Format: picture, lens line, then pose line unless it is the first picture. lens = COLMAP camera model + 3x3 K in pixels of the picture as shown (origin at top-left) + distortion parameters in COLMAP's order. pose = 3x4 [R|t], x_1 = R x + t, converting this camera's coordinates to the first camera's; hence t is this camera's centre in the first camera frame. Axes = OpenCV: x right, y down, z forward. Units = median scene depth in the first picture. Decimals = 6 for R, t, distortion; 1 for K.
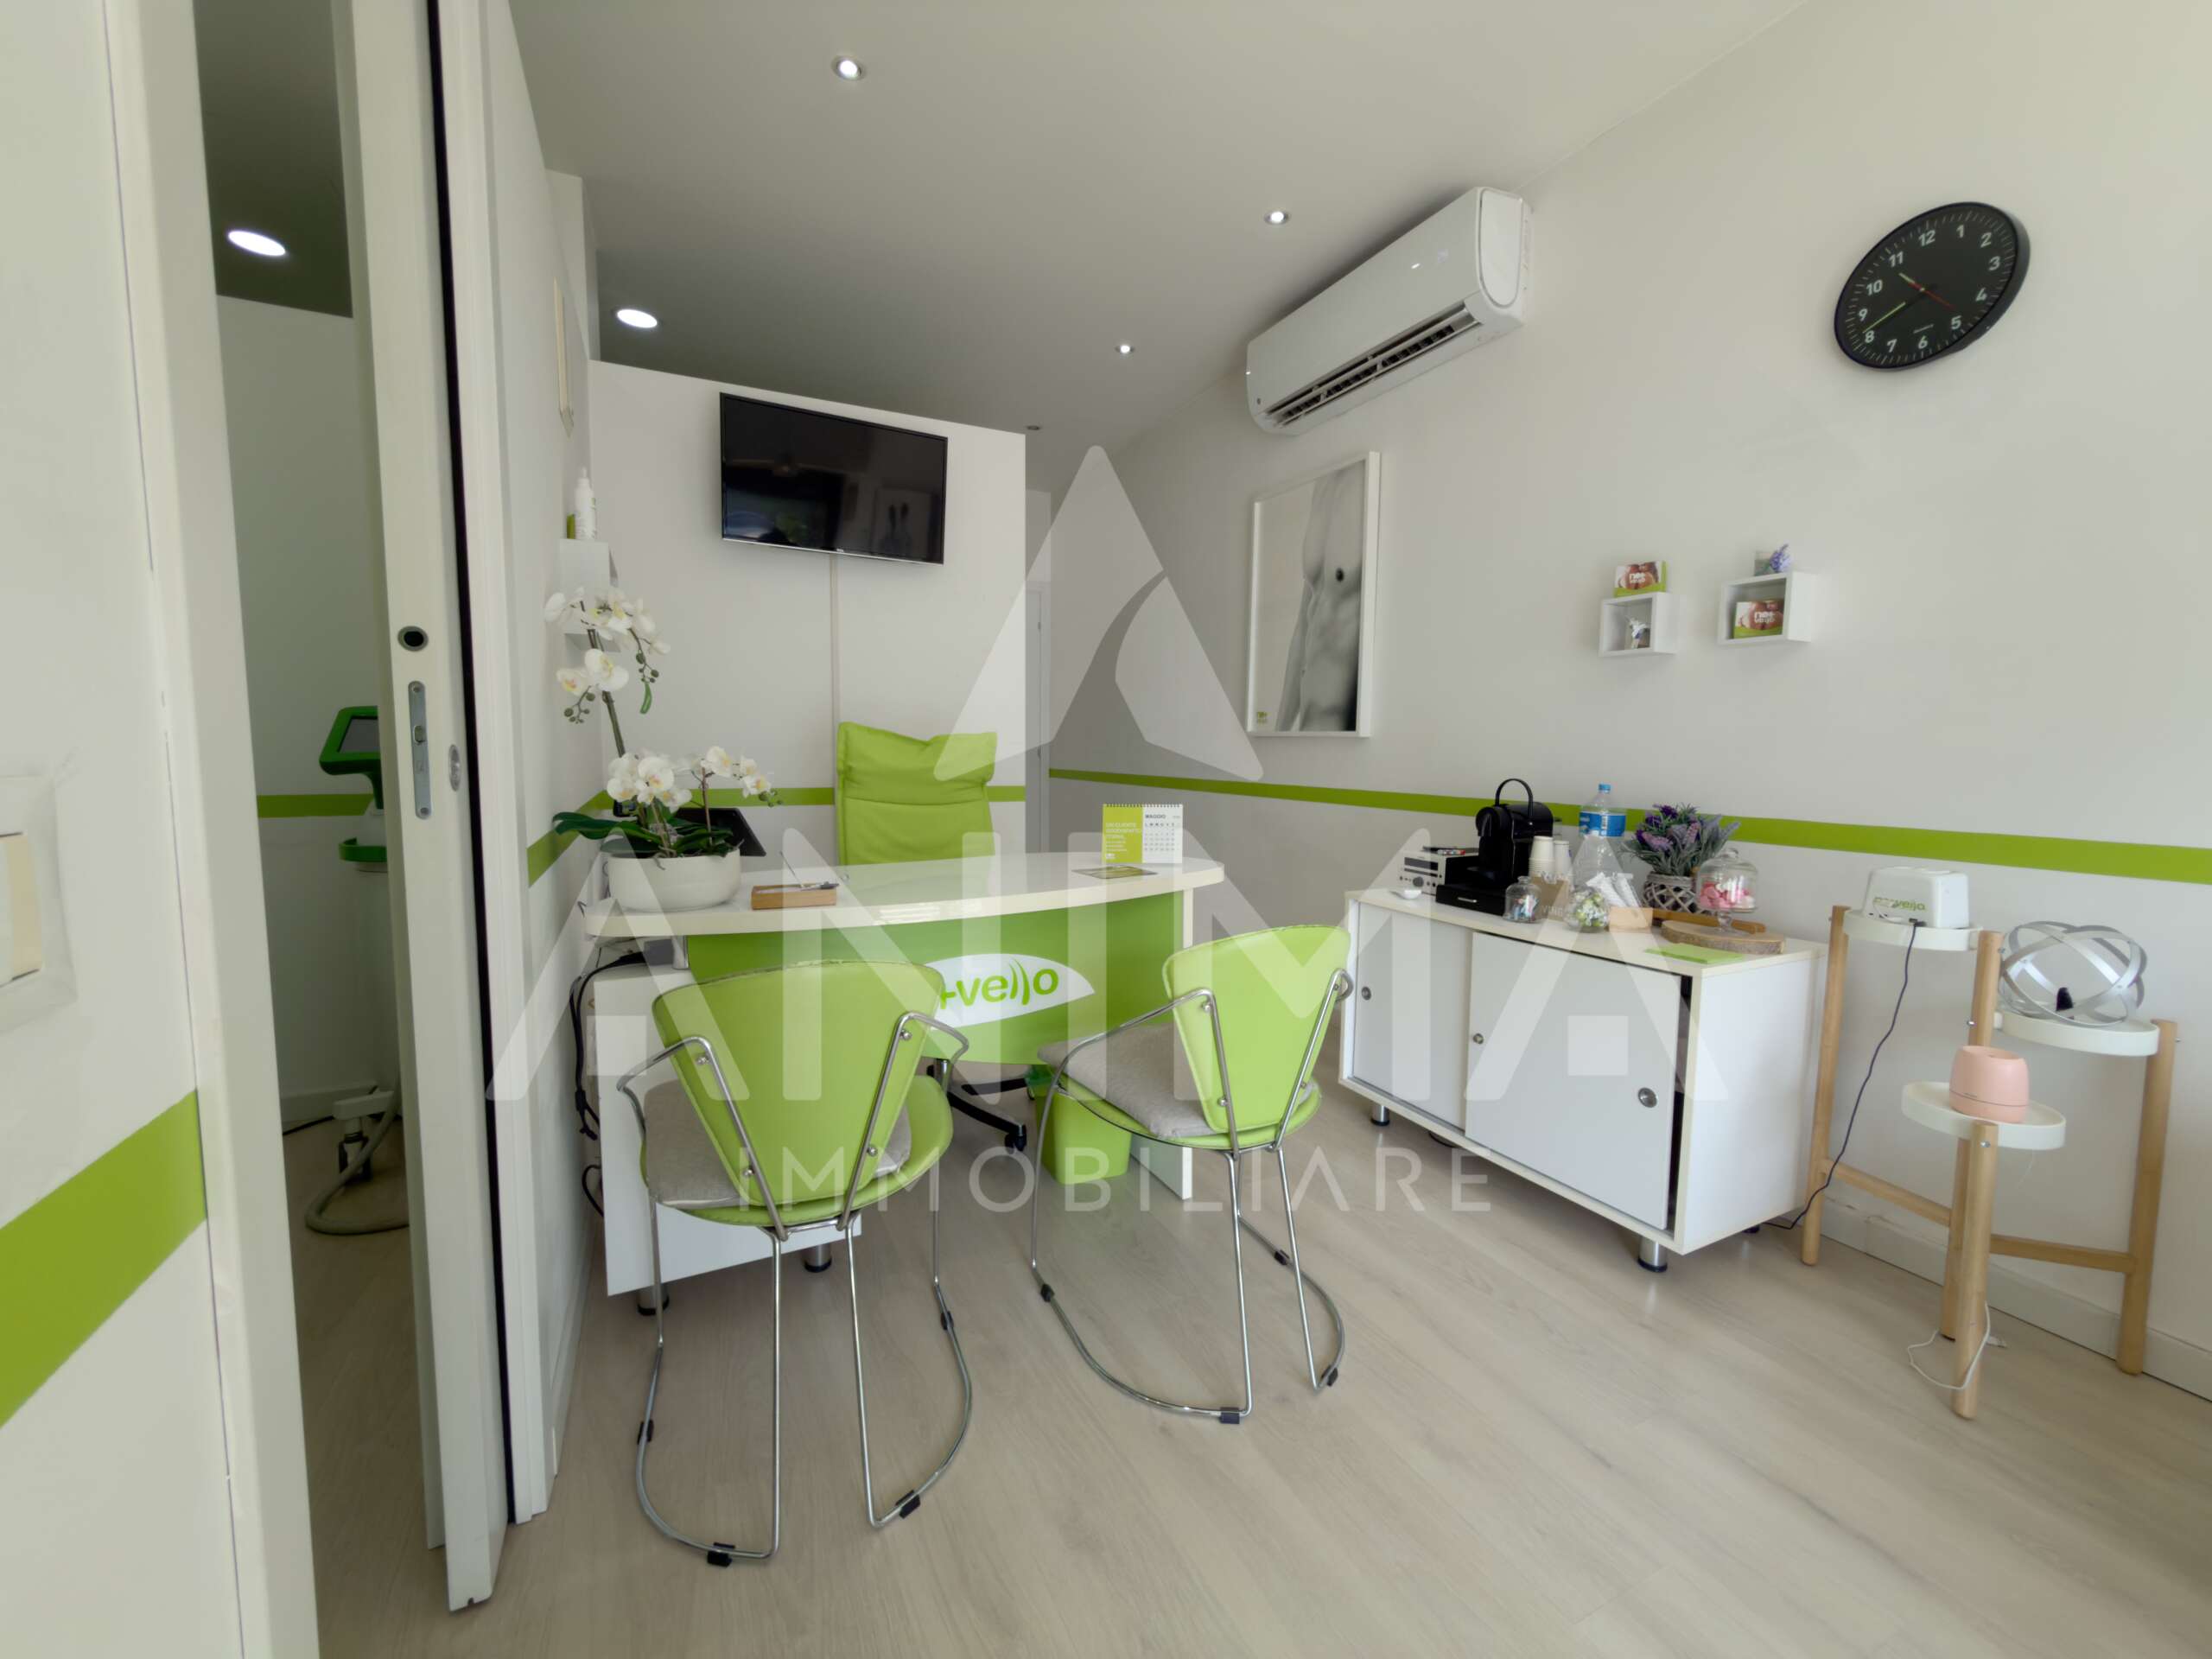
lens RADIAL K [[884.9, 0, 1109.1], [0, 884.9, 827.3], [0, 0, 1]] dist [-0.000147, 0.000220]
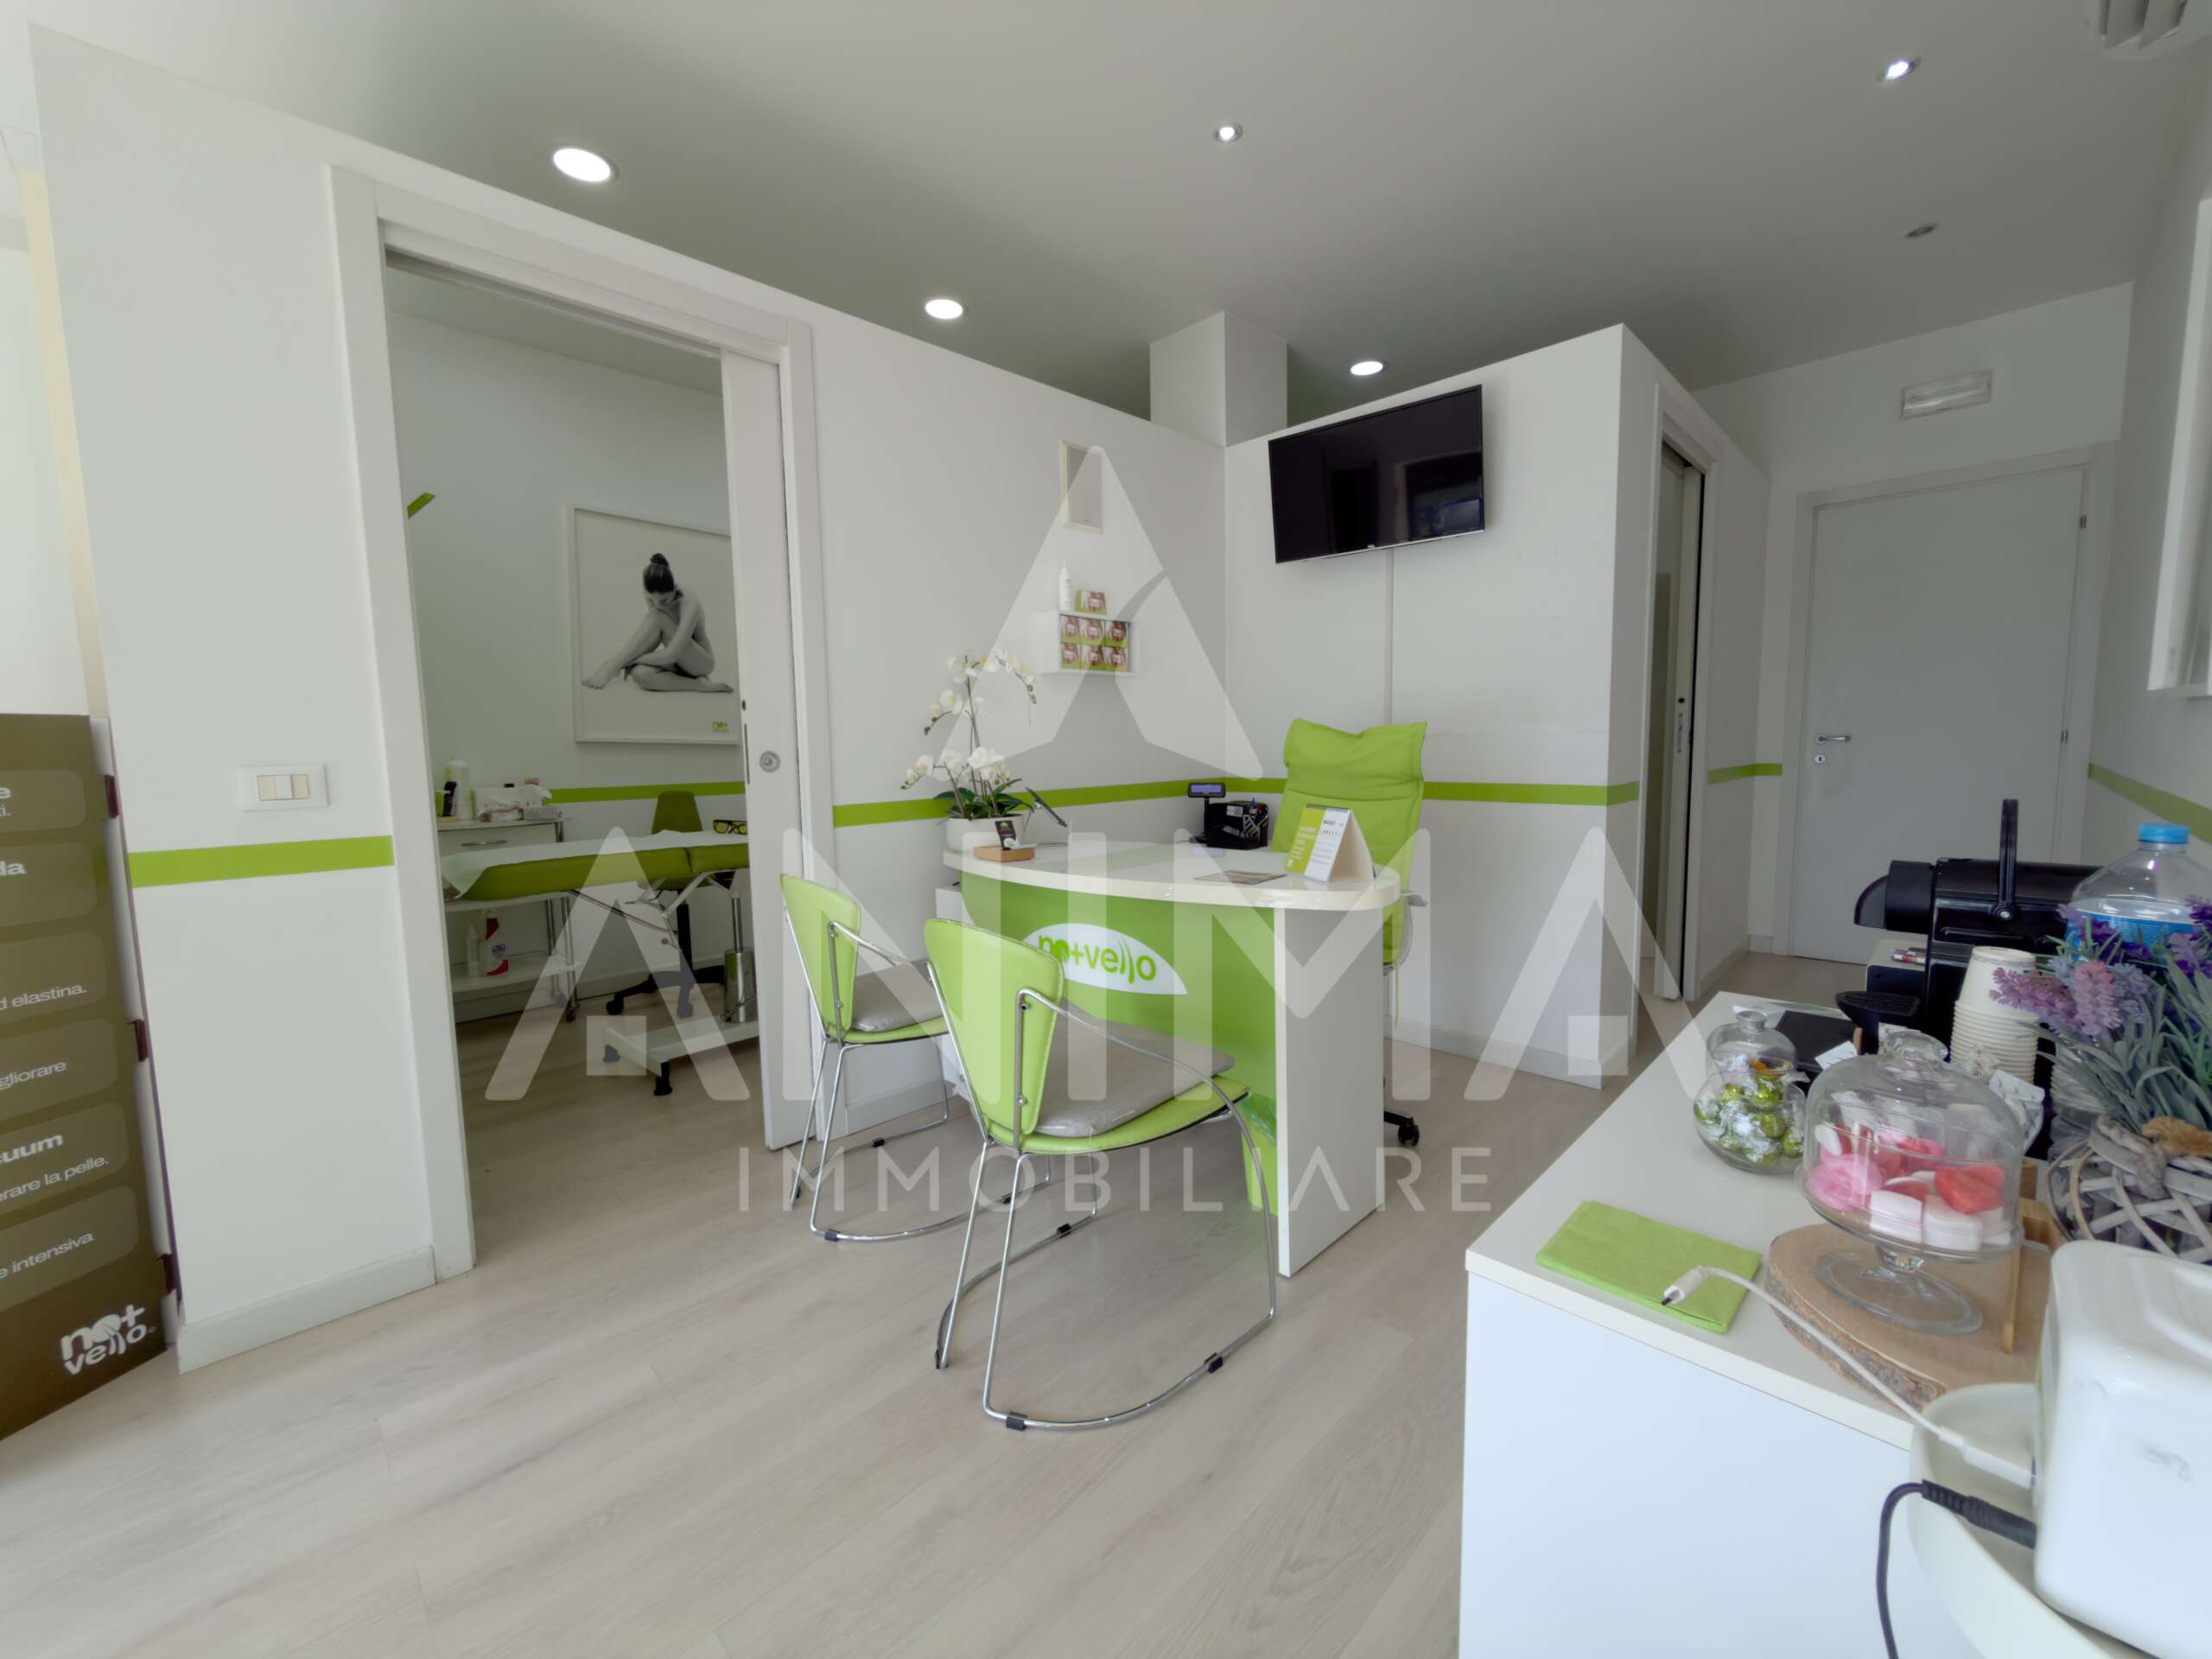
lens RADIAL K [[884.9, 0, 1104.9], [0, 884.9, 826.3], [0, 0, 1]] dist [-0.000147, 0.000220]
pose [[0.317240, 0.075564, -0.945330, 0.852019], [-0.065486, 0.996187, 0.057653, -0.047289], [0.946081, 0.043616, 0.320979, 0.585942]]
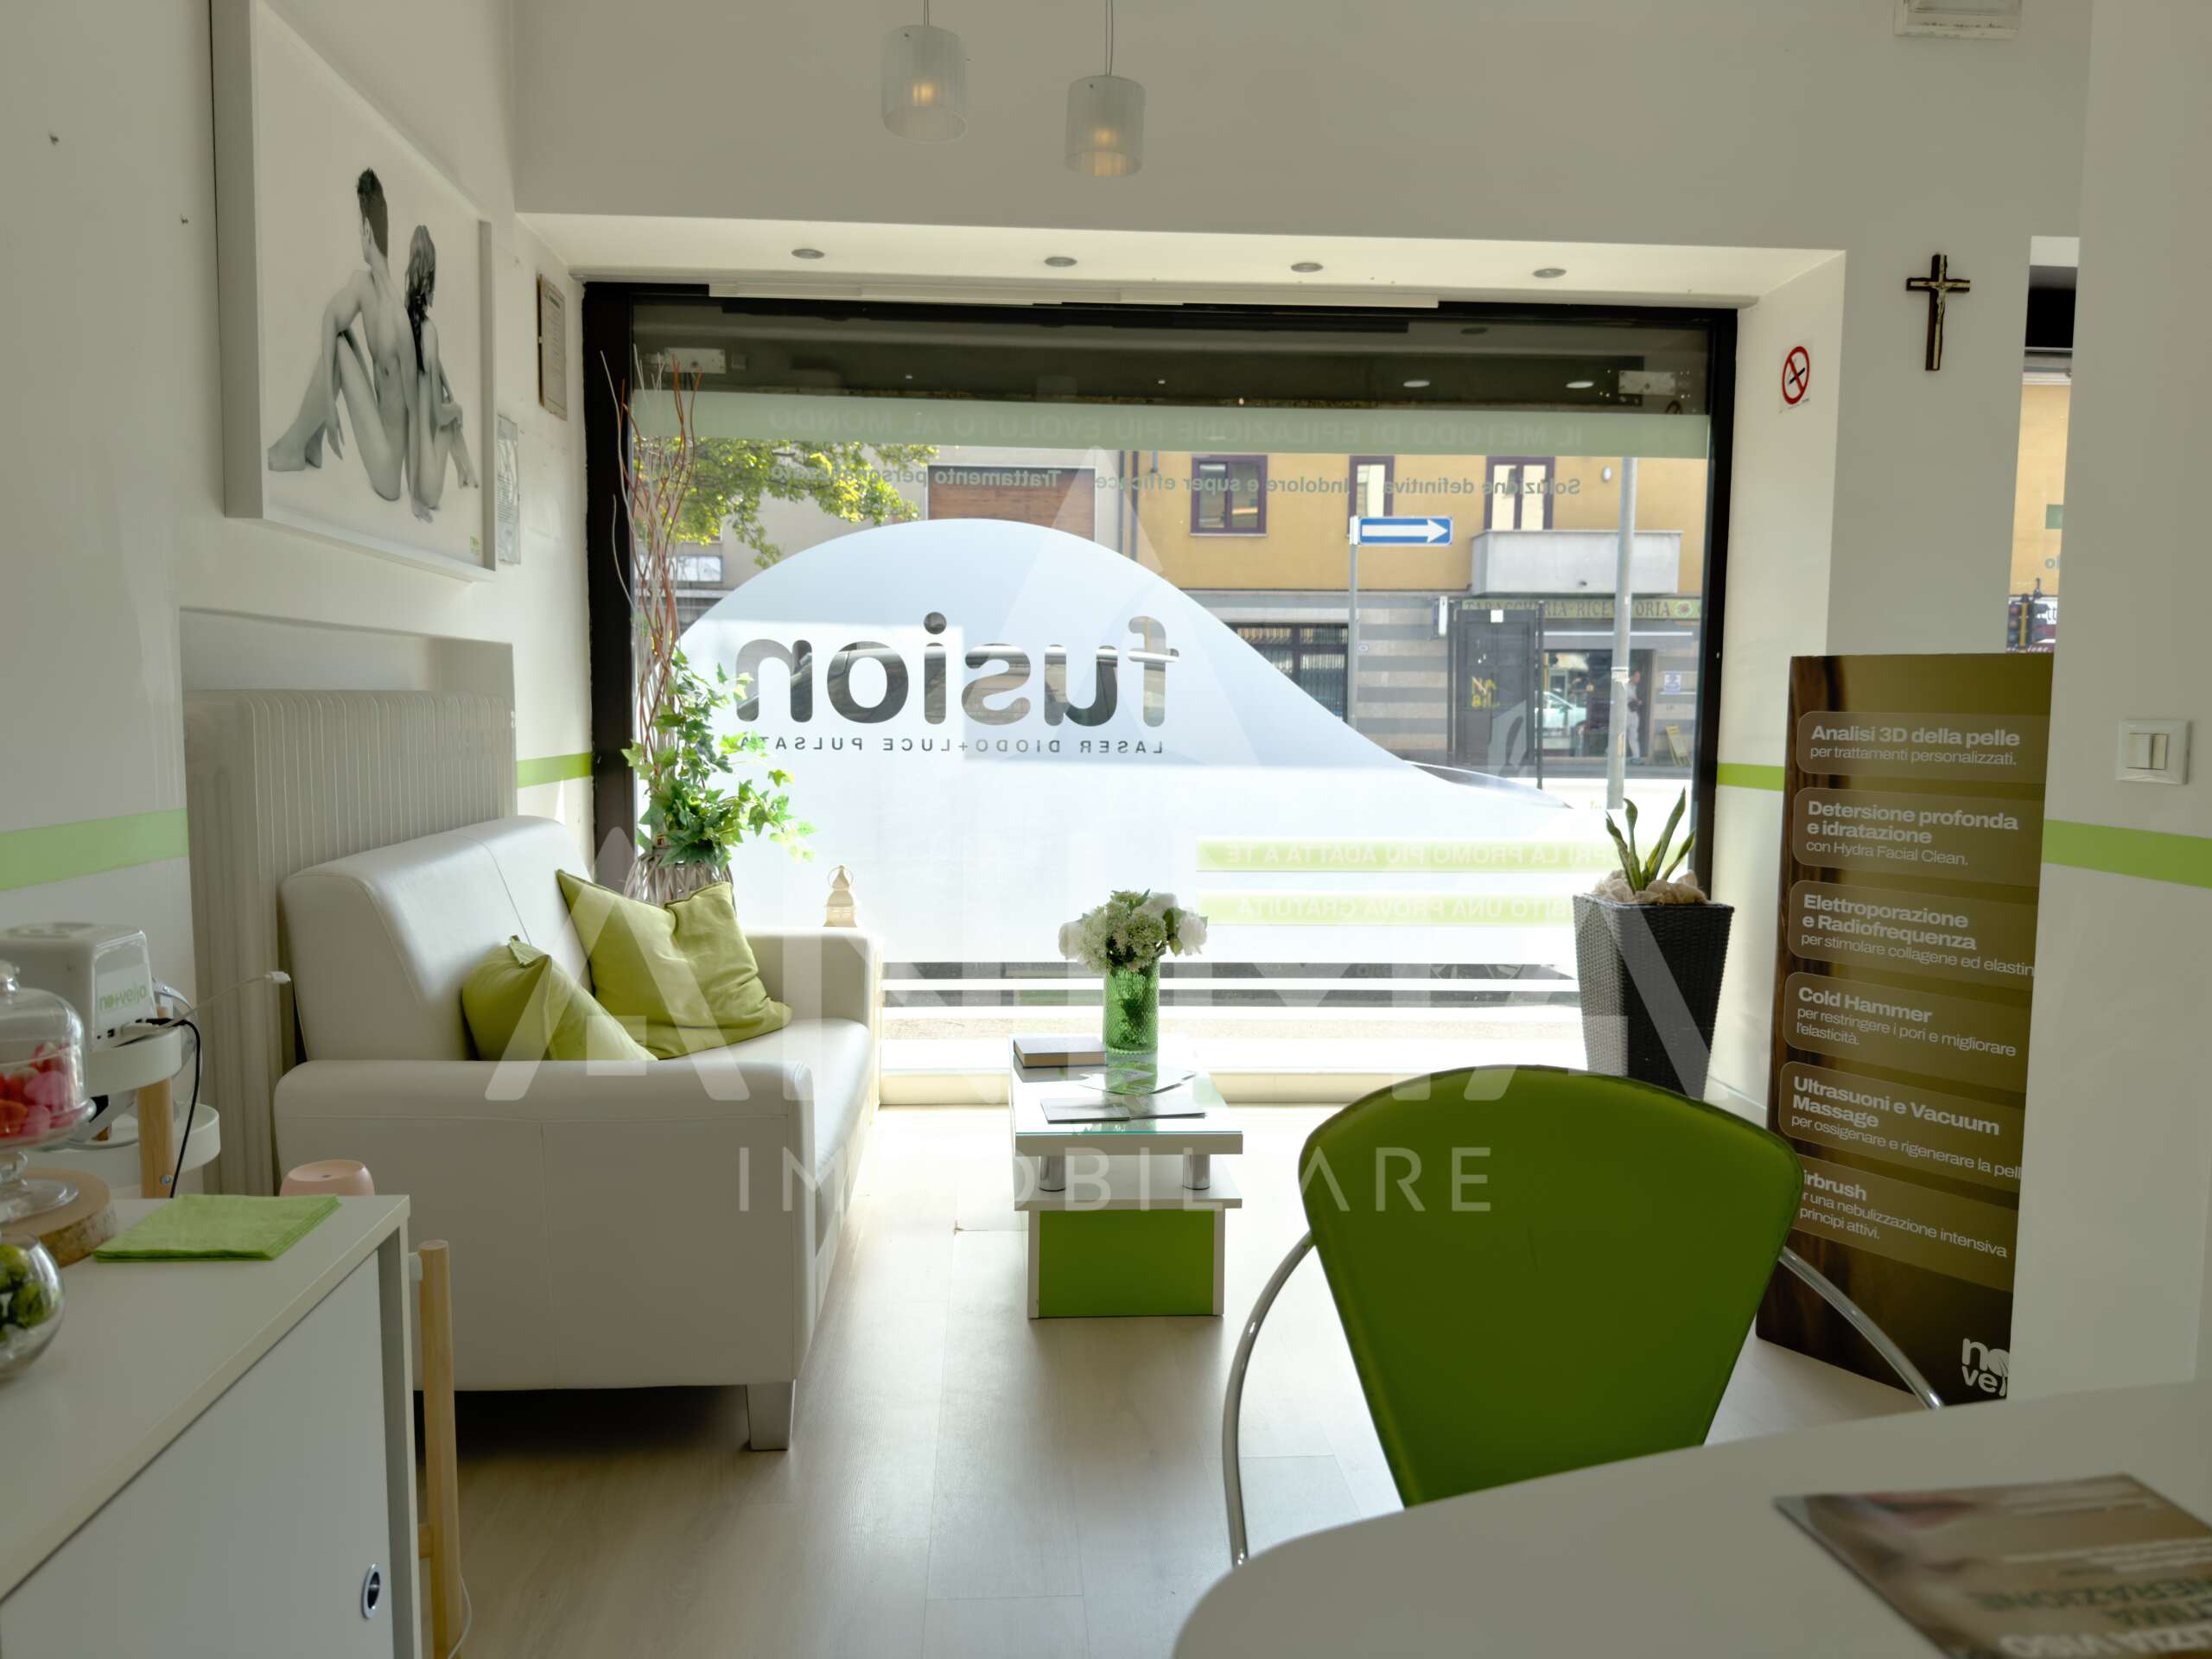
lens RADIAL K [[1566.6, 0, 1101.1], [0, 1566.6, 843.1], [0, 0, 1]] dist [0.042514, -0.056436]
pose [[-0.923702, -0.055305, 0.379099, 0.070560], [0.015912, 0.983133, 0.182196, -0.123067], [-0.382782, 0.174327, -0.907242, 1.304494]]
